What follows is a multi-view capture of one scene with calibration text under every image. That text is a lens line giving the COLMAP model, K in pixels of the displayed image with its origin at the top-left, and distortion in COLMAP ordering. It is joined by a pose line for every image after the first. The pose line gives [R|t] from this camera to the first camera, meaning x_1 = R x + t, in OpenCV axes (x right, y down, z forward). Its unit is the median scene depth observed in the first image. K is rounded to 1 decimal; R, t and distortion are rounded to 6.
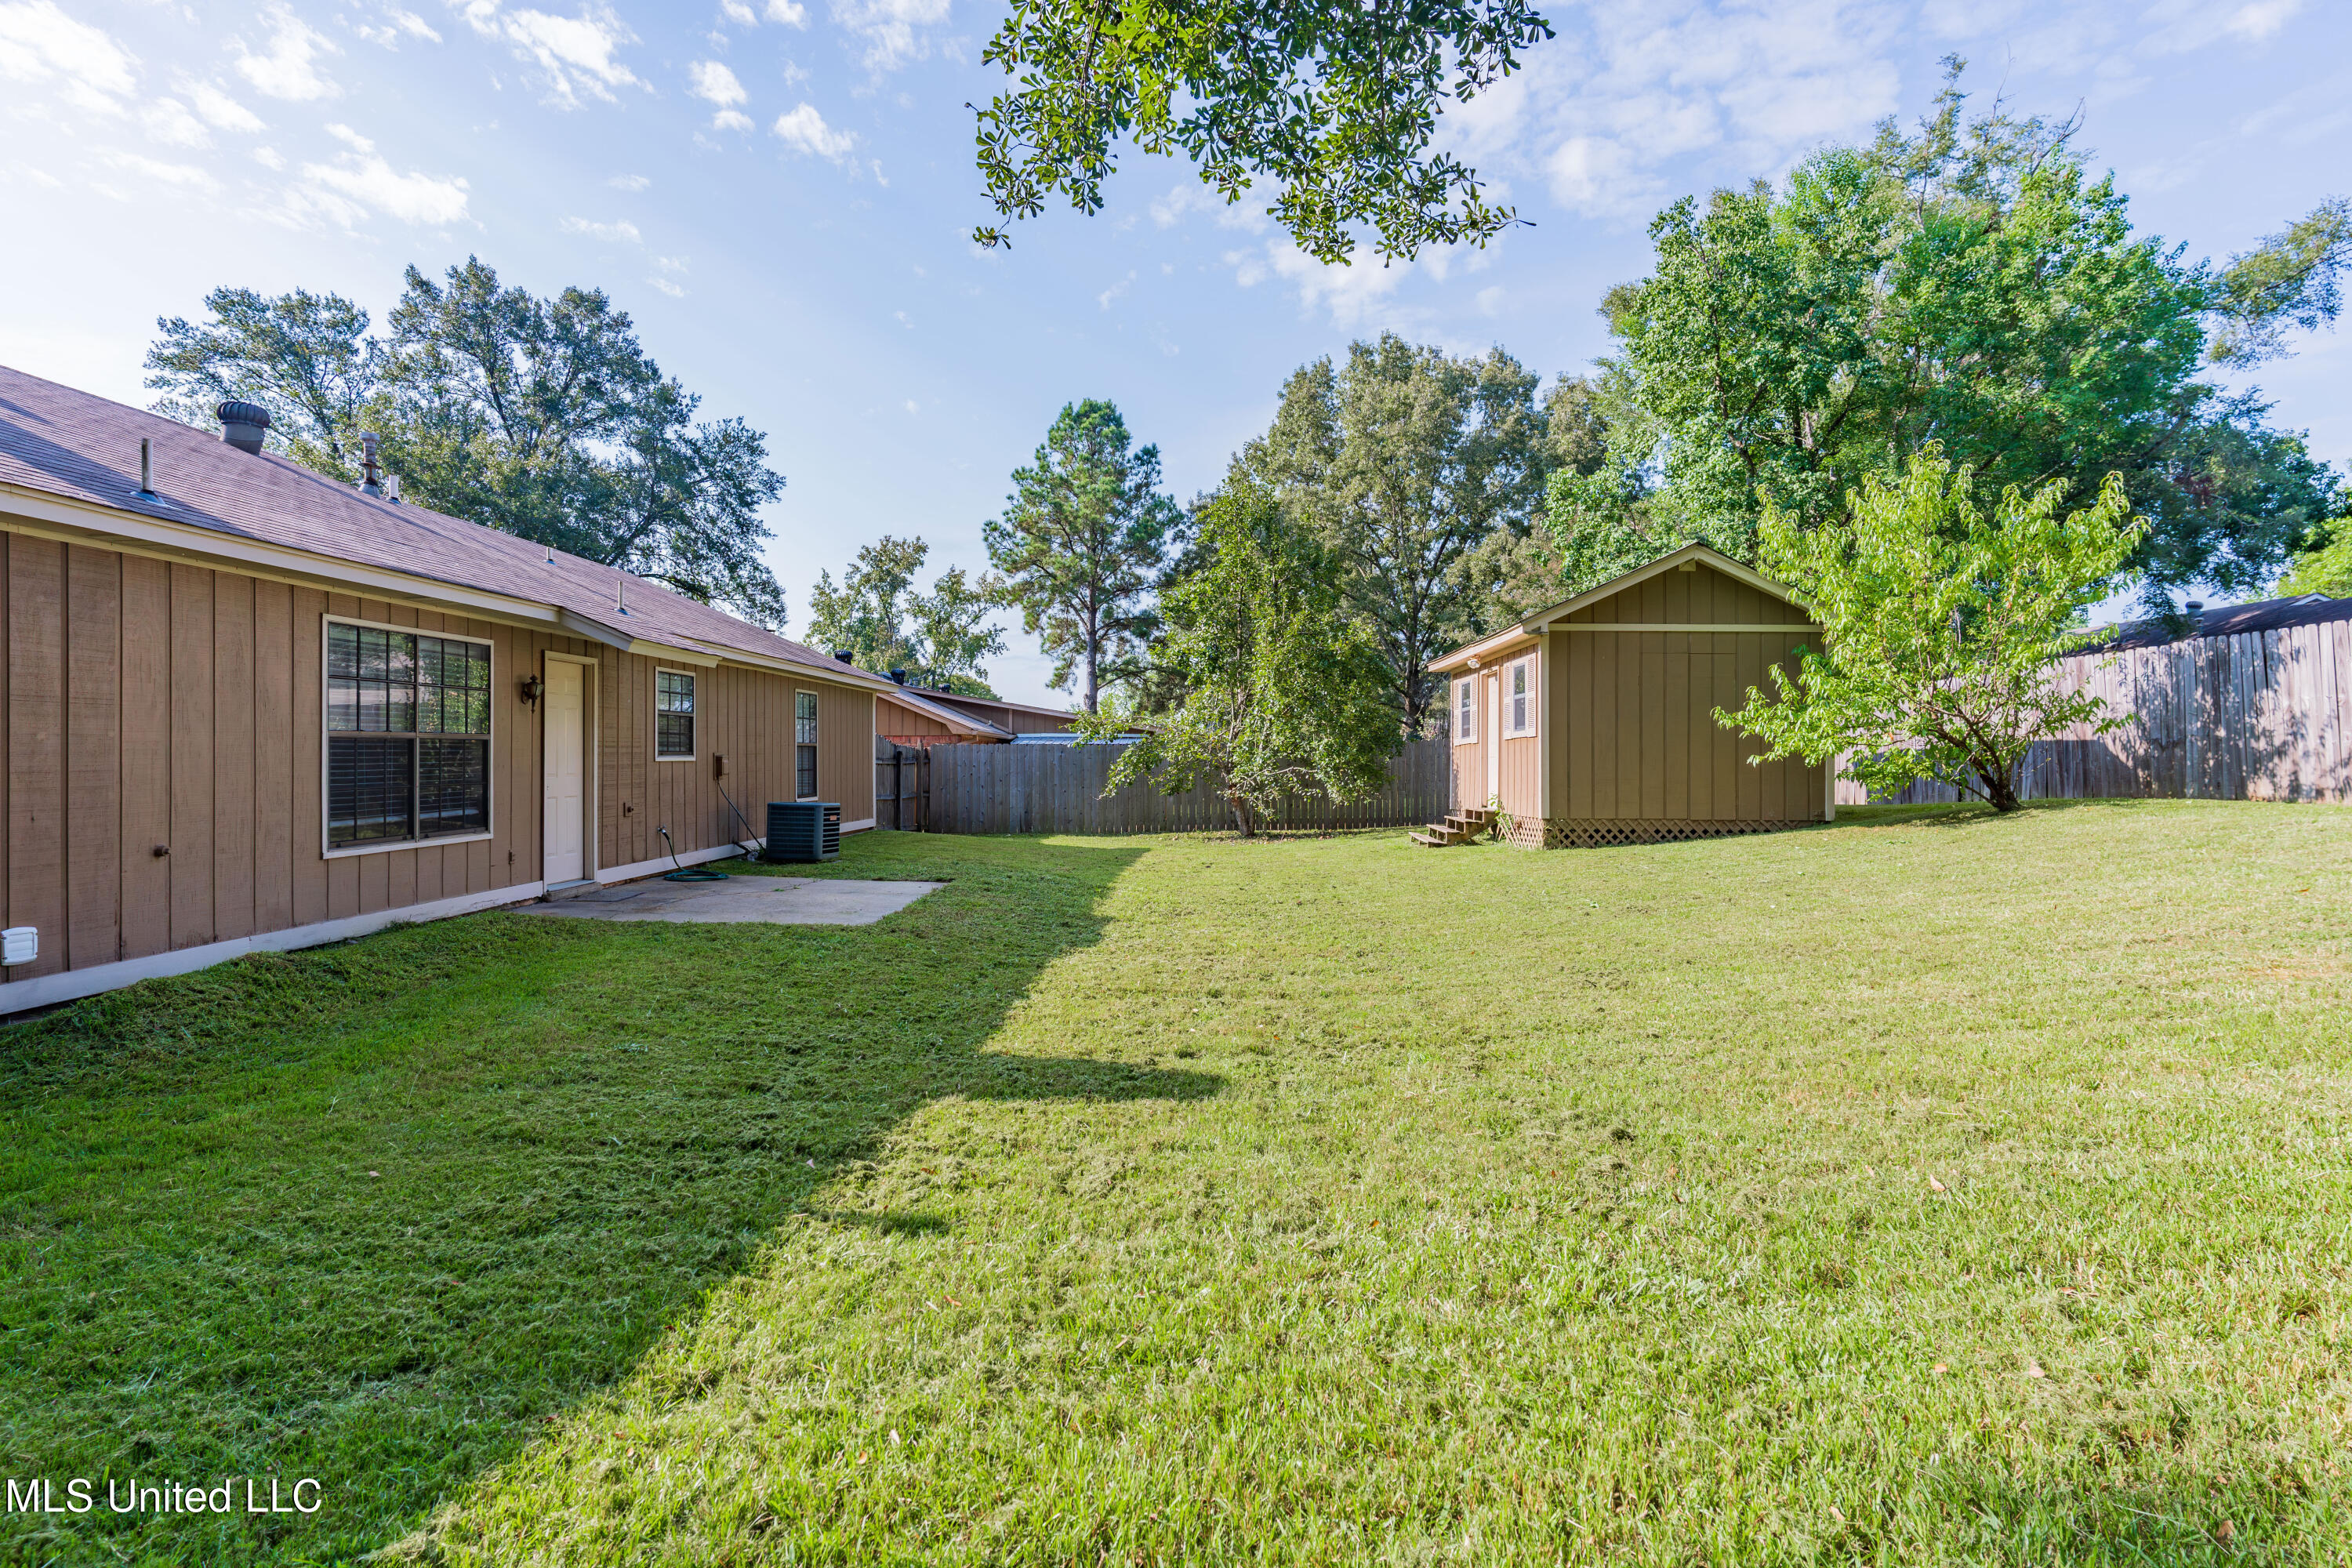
lens RADIAL K [[1233.9, 0, 1139.0], [0, 1233.9, 746.5], [0, 0, 1]] dist [-0.001975, 0.001364]
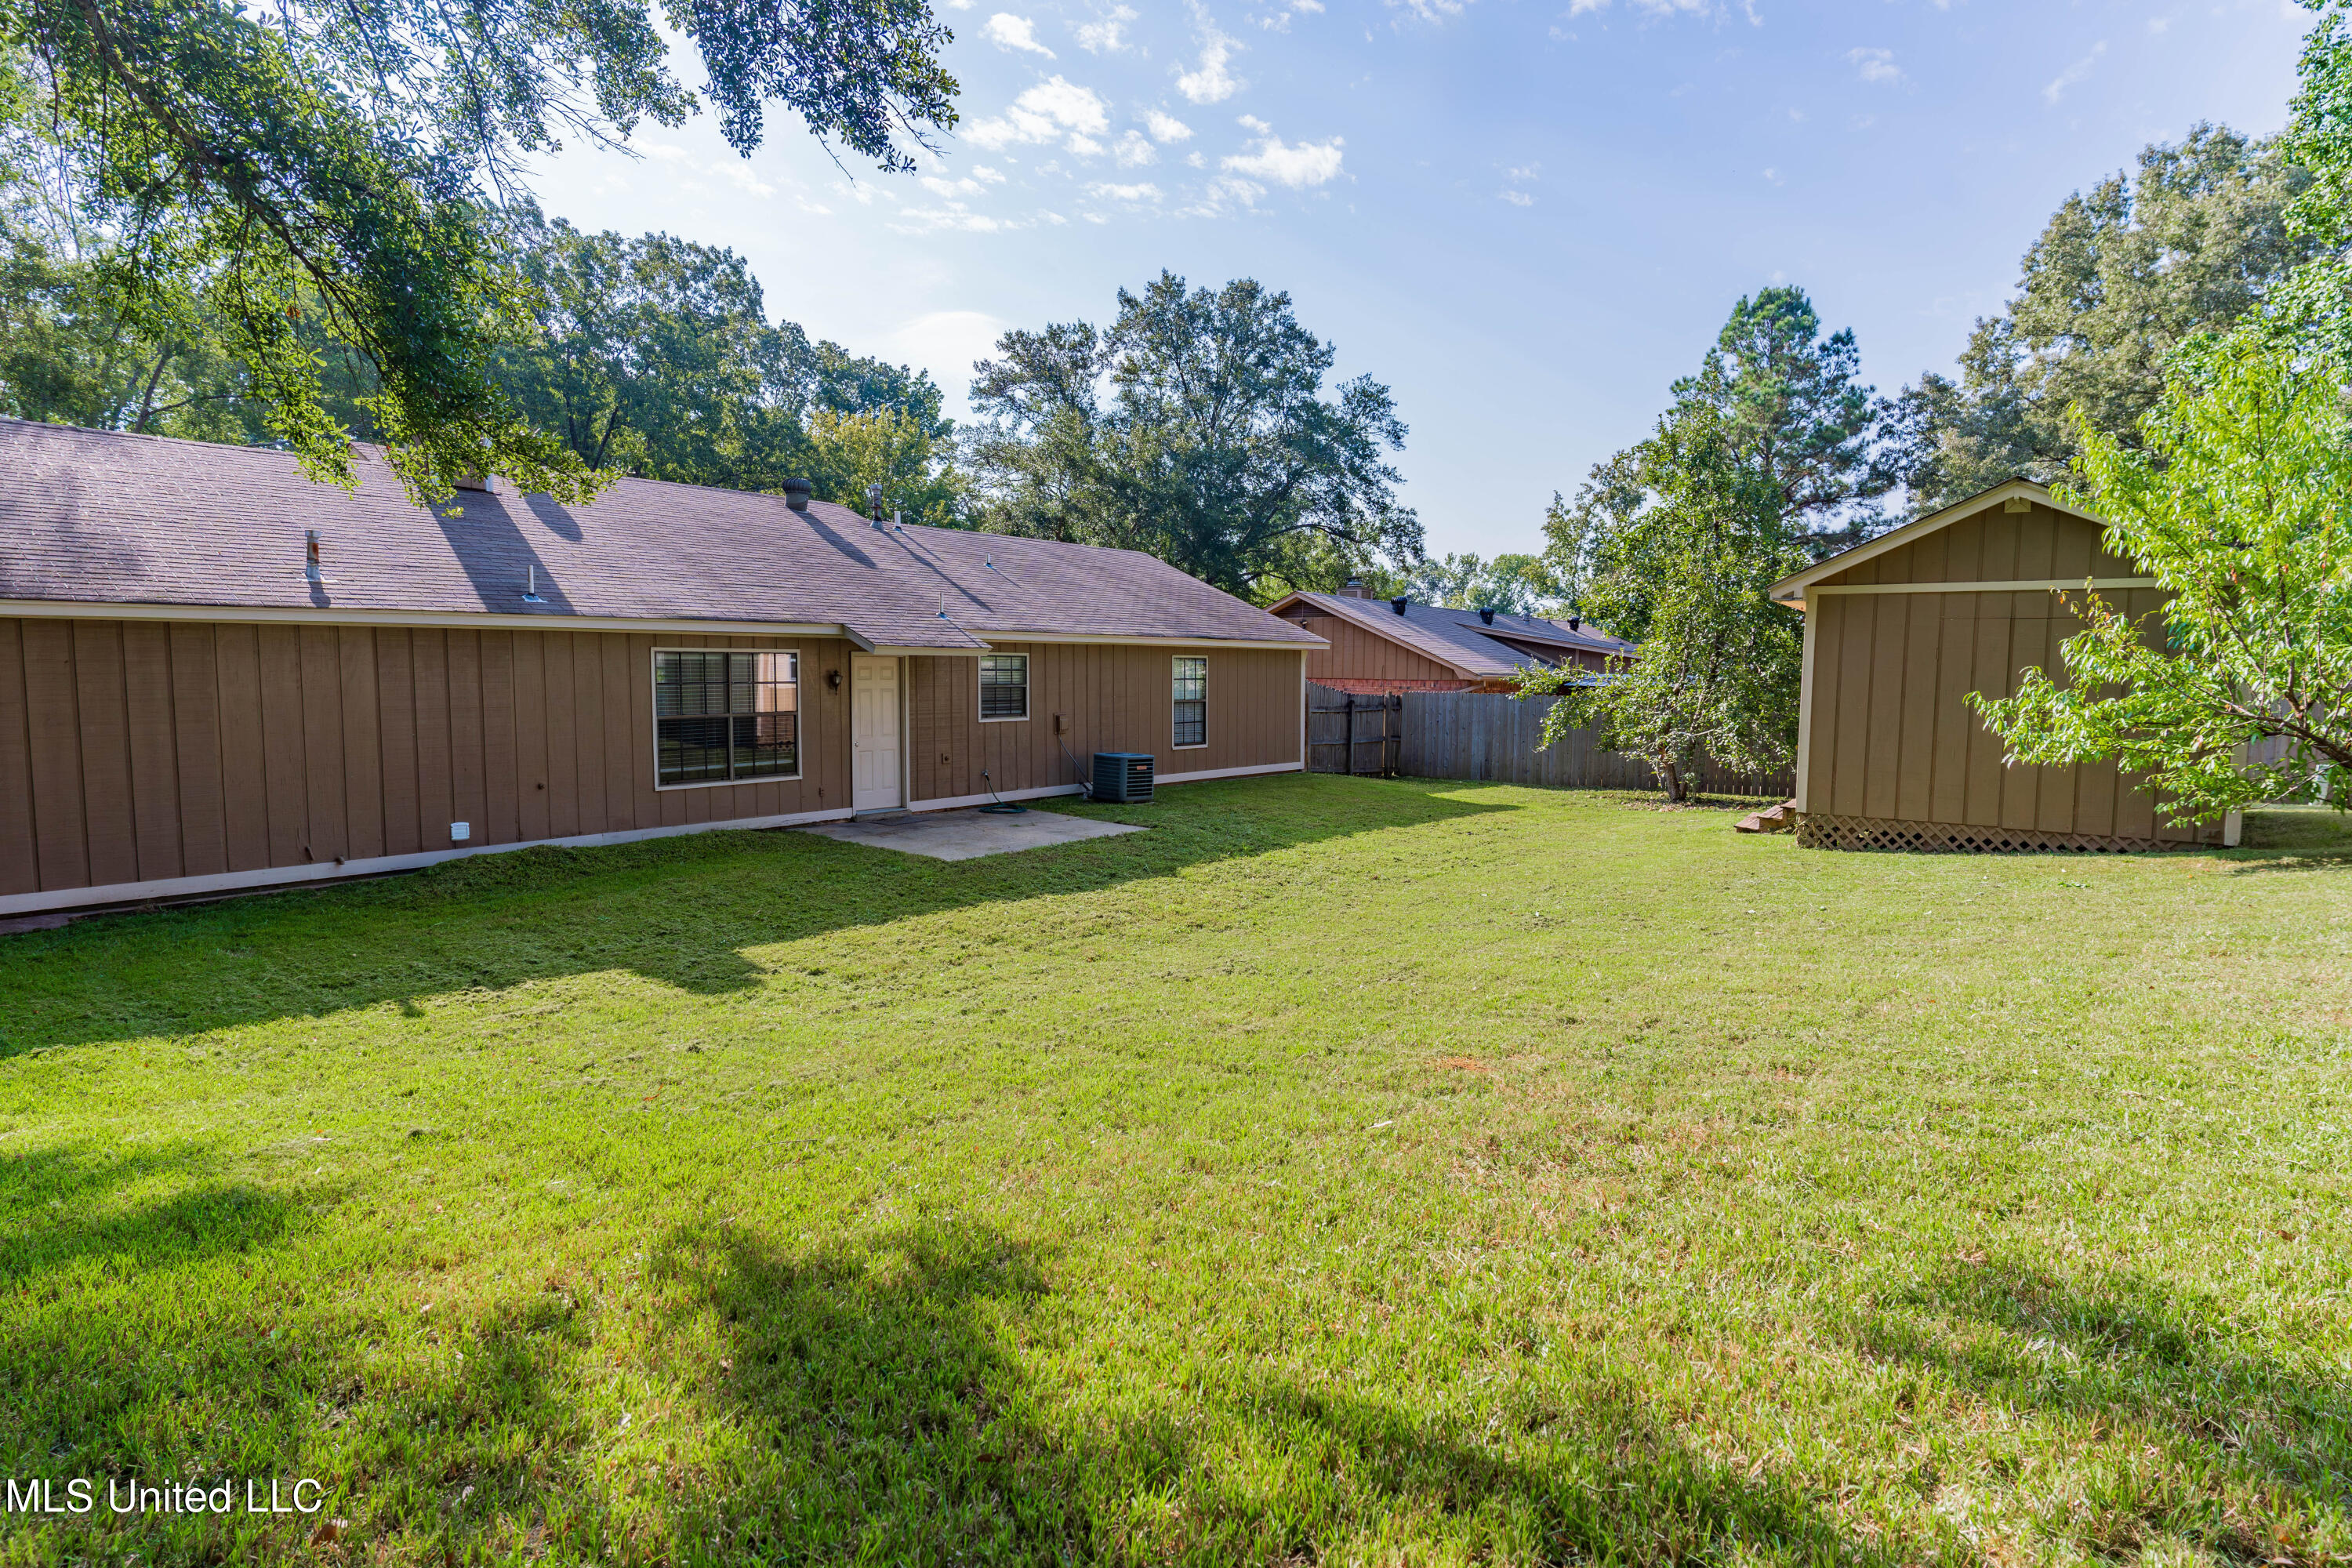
lens RADIAL K [[1233.9, 0, 1139.0], [0, 1233.9, 746.5], [0, 0, 1]] dist [-0.001975, 0.001364]
pose [[0.792418, 0.044159, -0.608378, 0.190393], [-0.001236, 0.997490, 0.070792, -0.019482], [0.609978, -0.055345, 0.790484, 0.009659]]
